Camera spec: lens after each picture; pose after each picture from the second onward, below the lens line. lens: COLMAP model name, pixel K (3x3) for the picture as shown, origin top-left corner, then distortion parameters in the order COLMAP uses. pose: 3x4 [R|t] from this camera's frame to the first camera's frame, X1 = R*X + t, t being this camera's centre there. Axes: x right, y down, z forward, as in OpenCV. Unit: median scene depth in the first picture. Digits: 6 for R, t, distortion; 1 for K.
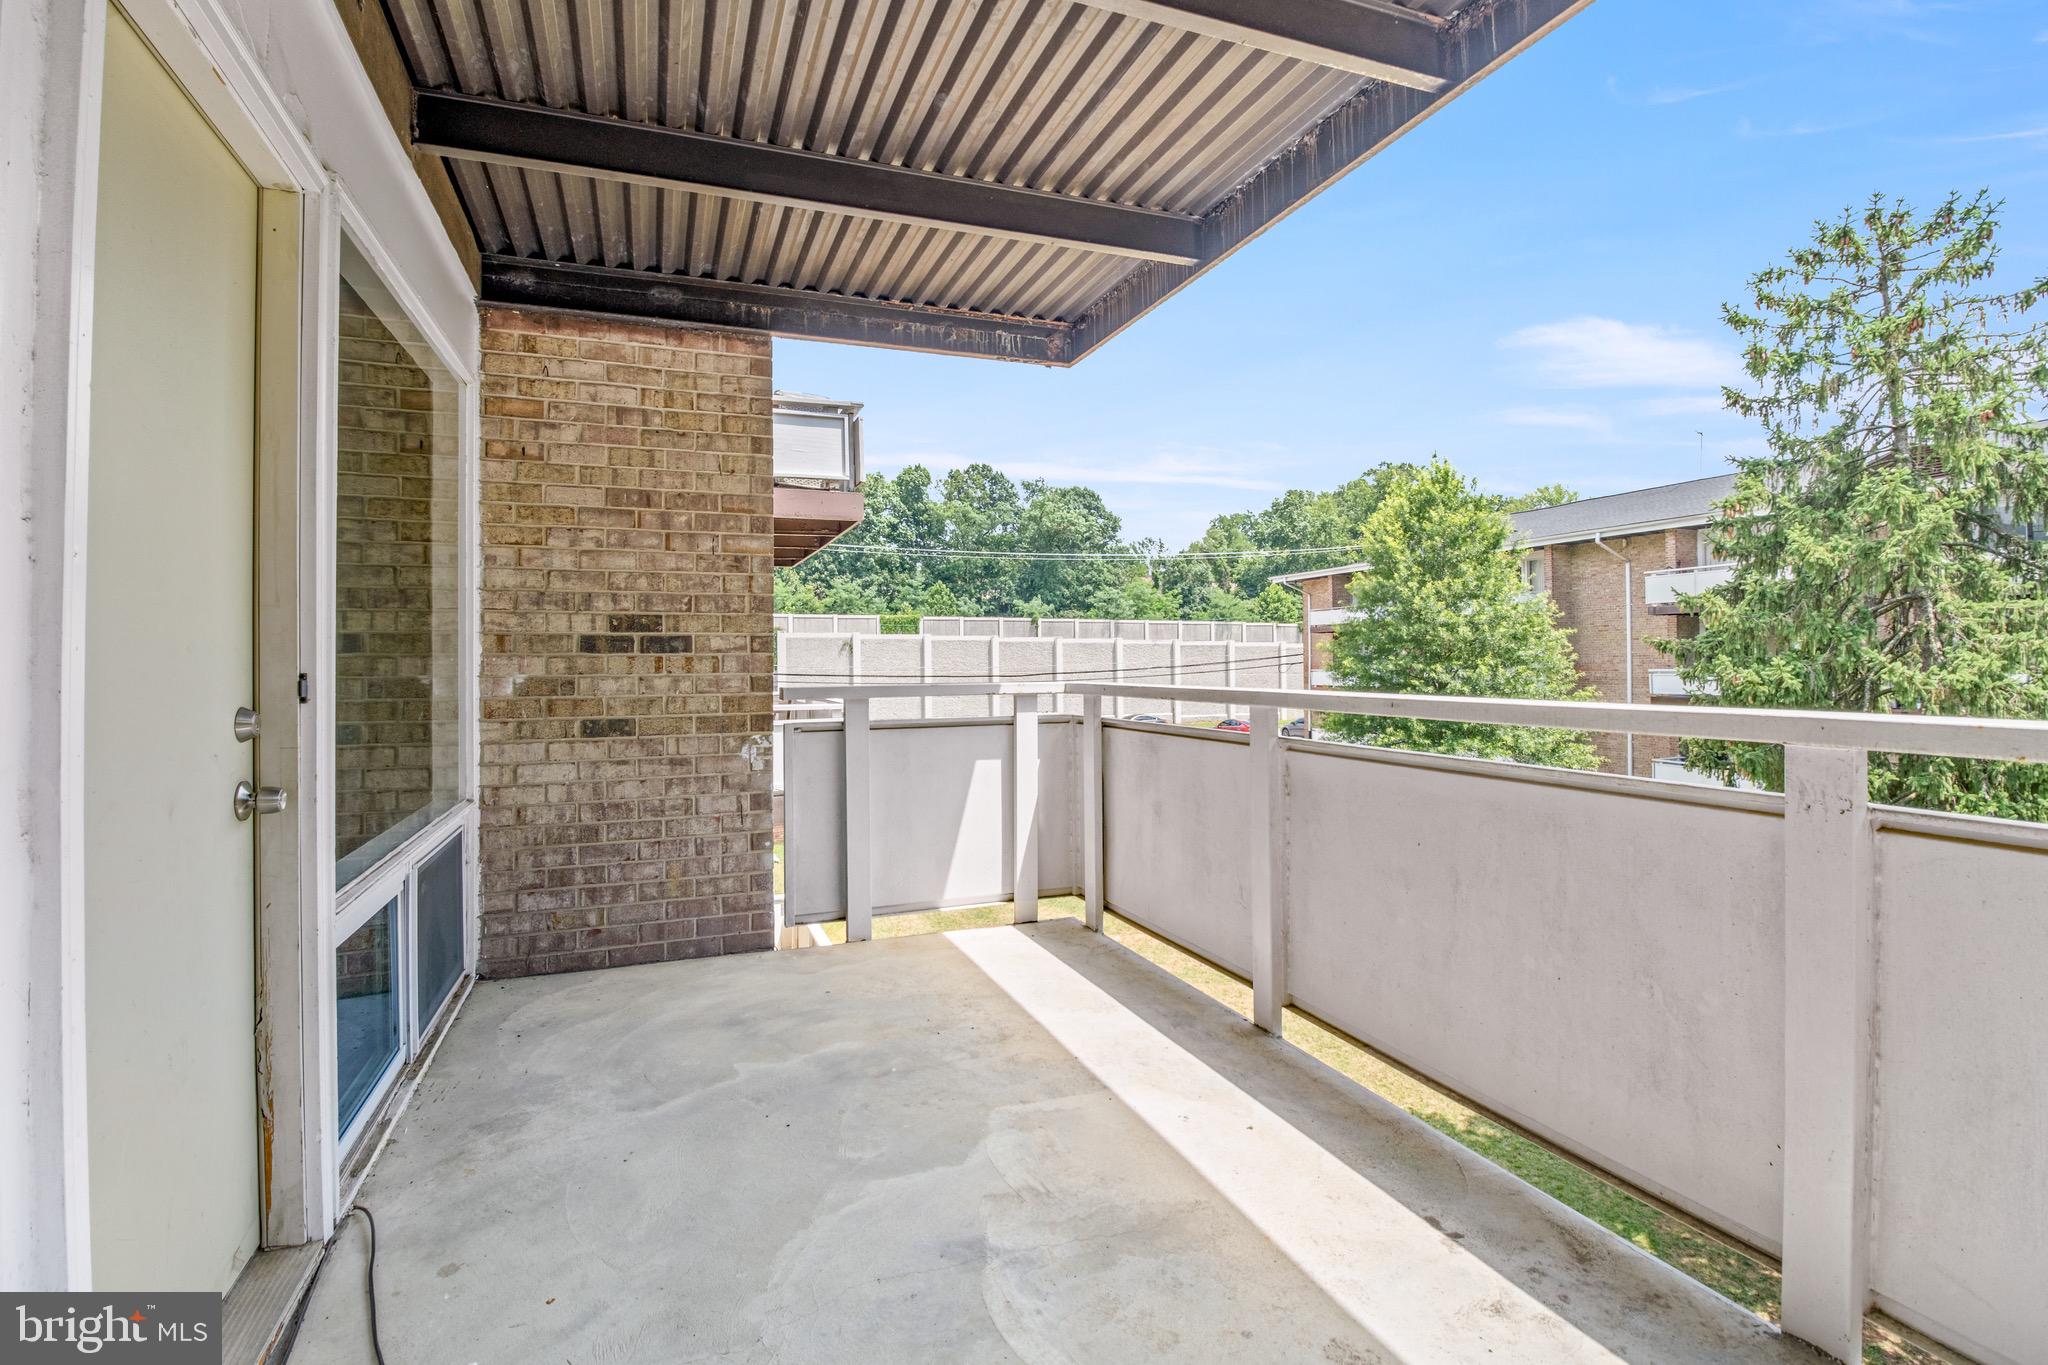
lens RADIAL K [[917.6, 0, 1017.4], [0, 917.6, 663.0], [0, 0, 1]] dist [-0.010882, -0.000405]
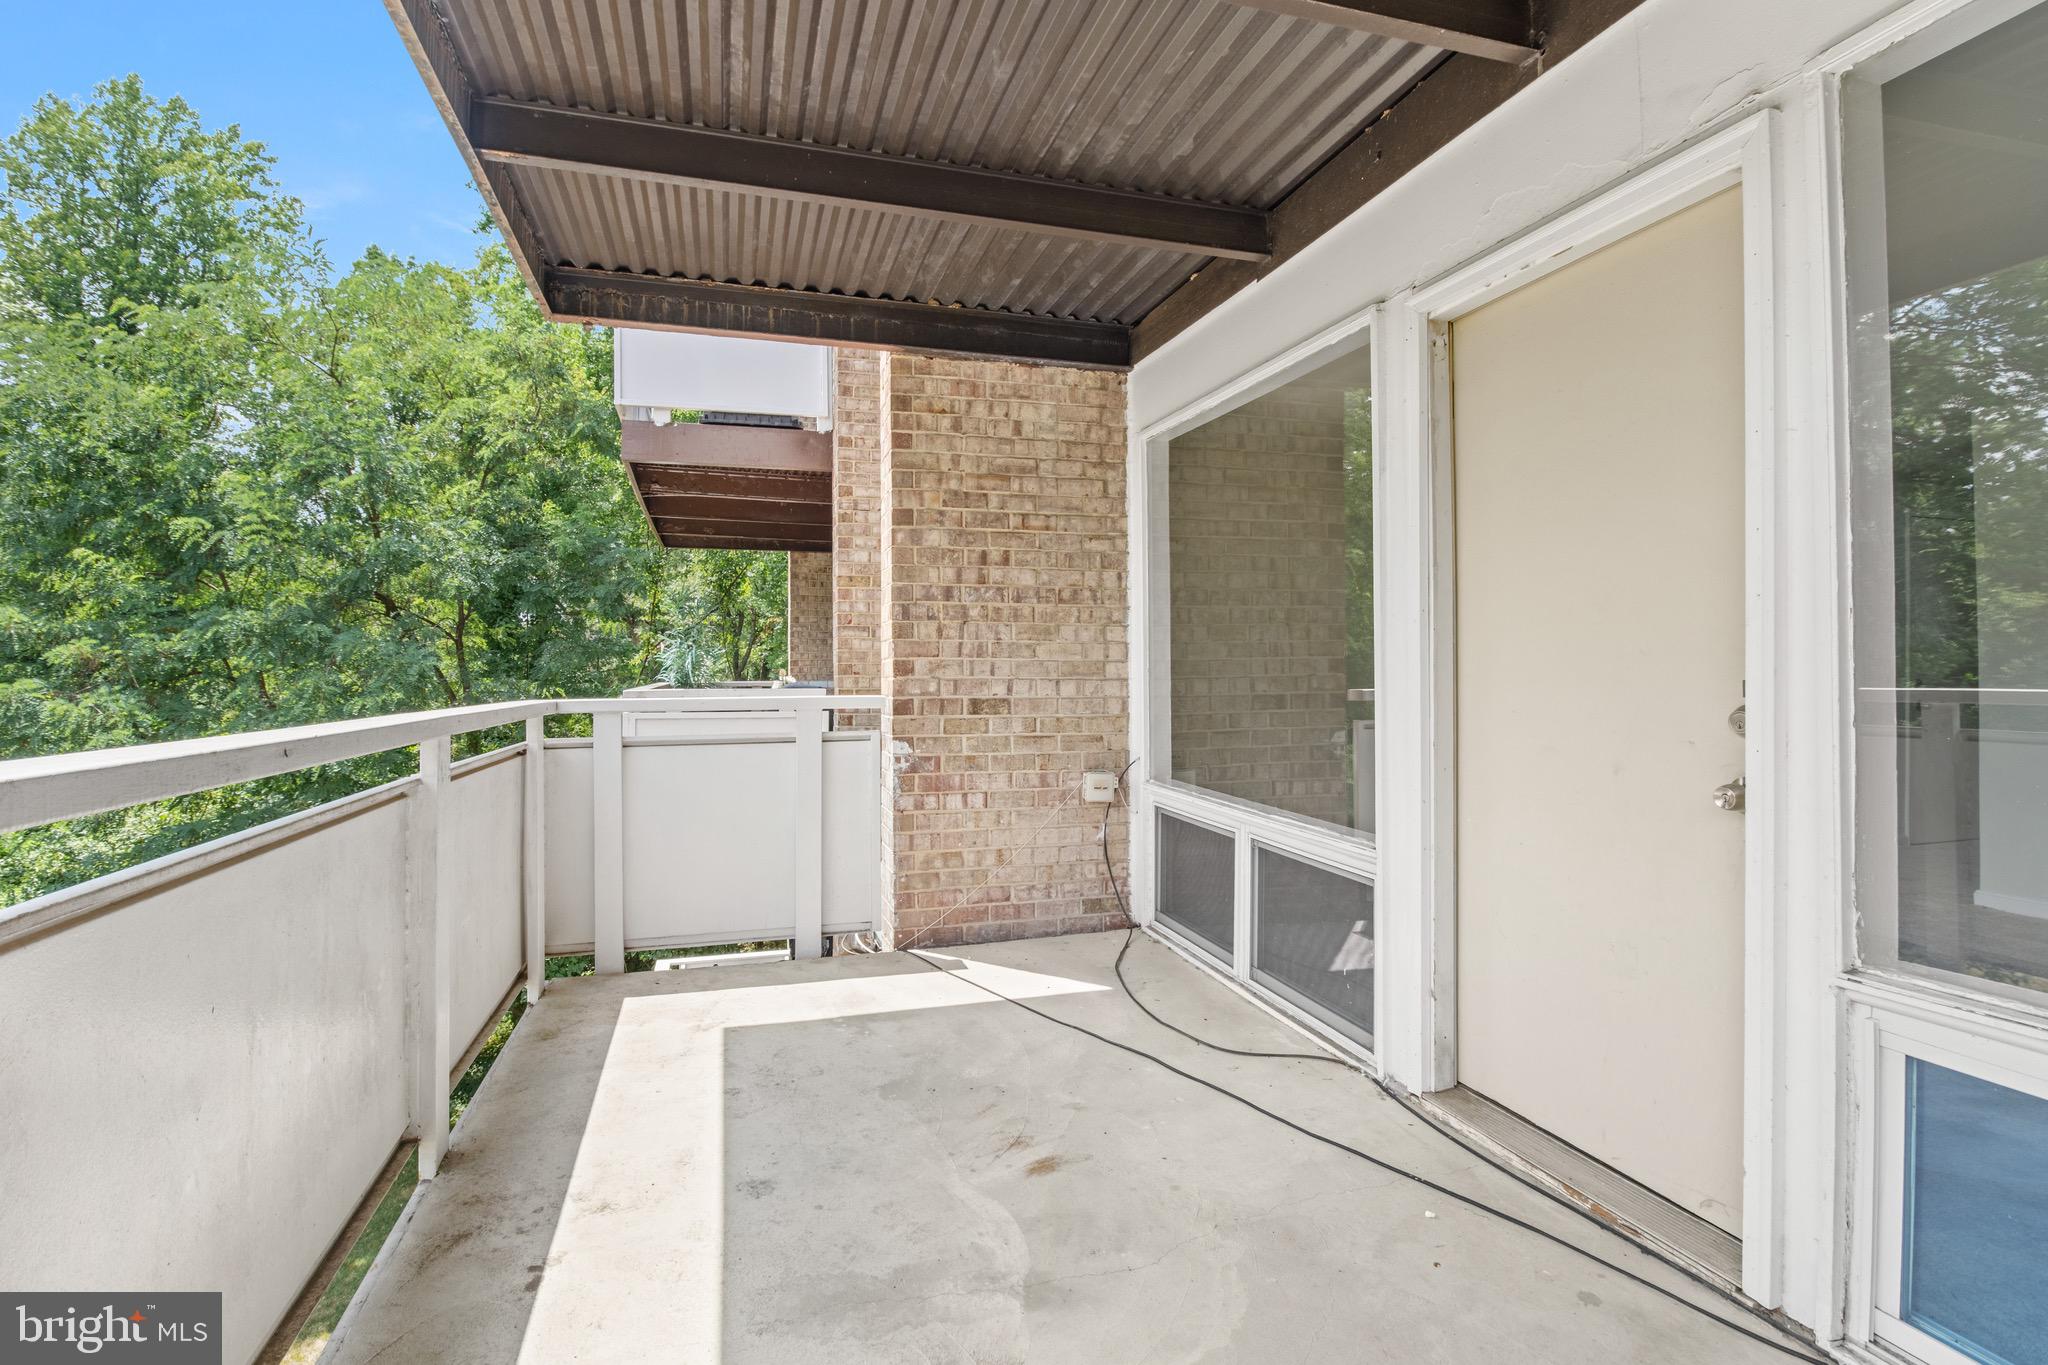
lens RADIAL K [[917.6, 0, 1017.4], [0, 917.6, 663.0], [0, 0, 1]] dist [-0.010882, -0.000405]
pose [[-0.997087, 0.010966, 0.075482, -0.109316], [0.010678, 0.999934, -0.004218, 0.000137], [-0.075523, -0.003400, -0.997138, 2.007073]]
